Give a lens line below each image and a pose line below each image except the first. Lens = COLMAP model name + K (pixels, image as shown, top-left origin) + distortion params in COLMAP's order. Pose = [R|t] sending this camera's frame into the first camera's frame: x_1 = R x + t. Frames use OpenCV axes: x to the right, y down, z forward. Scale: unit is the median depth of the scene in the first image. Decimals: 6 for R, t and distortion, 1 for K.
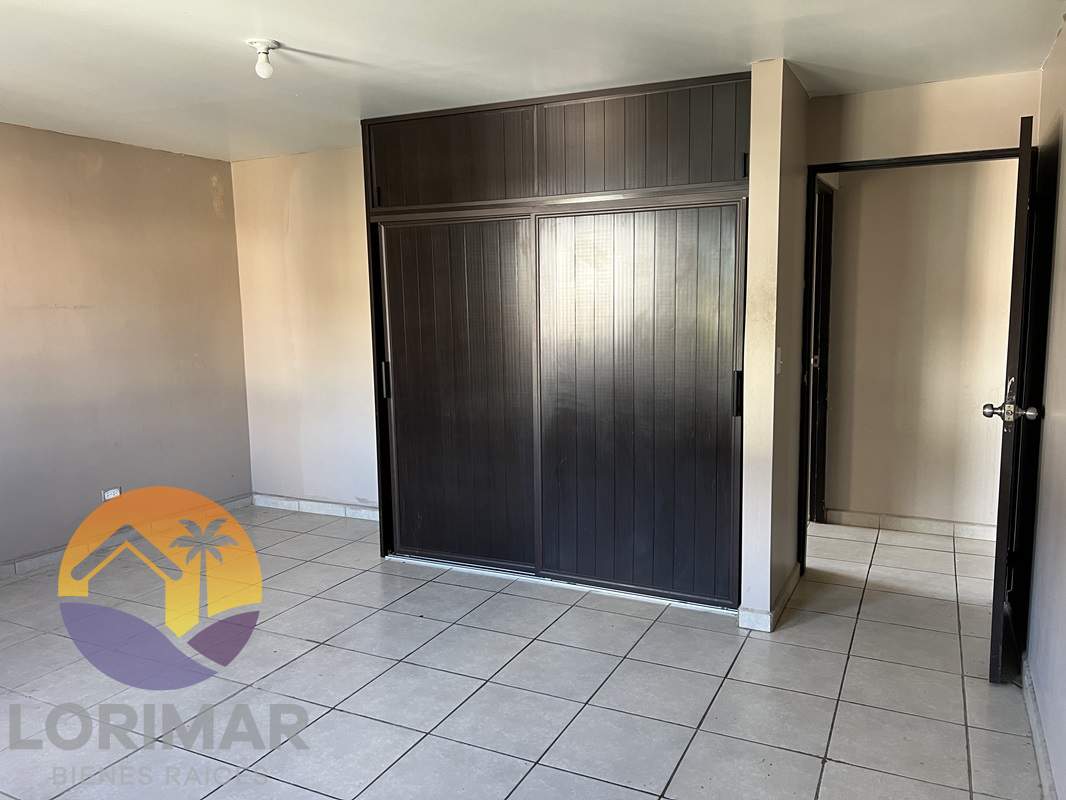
lens RADIAL K [[796.5, 0, 533.0], [0, 796.5, 400.0], [0, 0, 1]] dist [0.085507, 0.000558]
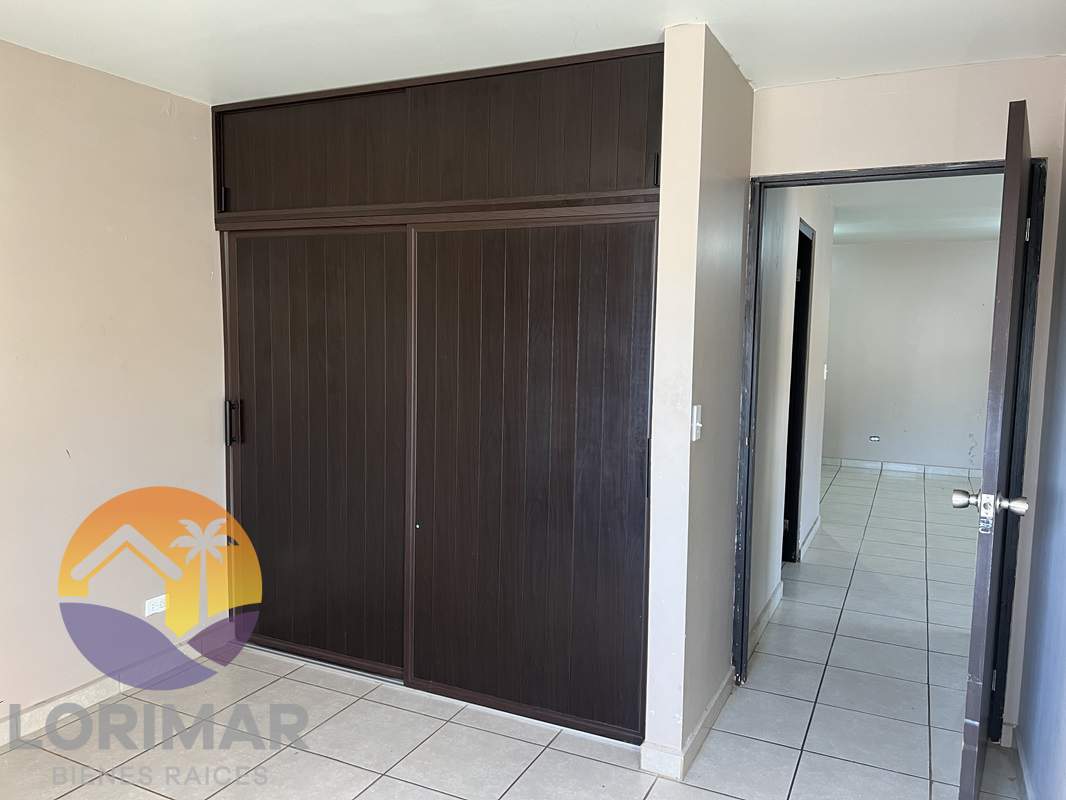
lens RADIAL K [[799.4, 0, 533.5], [0, 799.4, 423.2], [0, 0, 1]] dist [0.009514, 0.001358]
pose [[0.999575, 0.026359, 0.012459, 0.134589], [-0.026319, 0.999648, -0.003324, -0.042557], [-0.012542, 0.002994, 0.999917, 0.237195]]
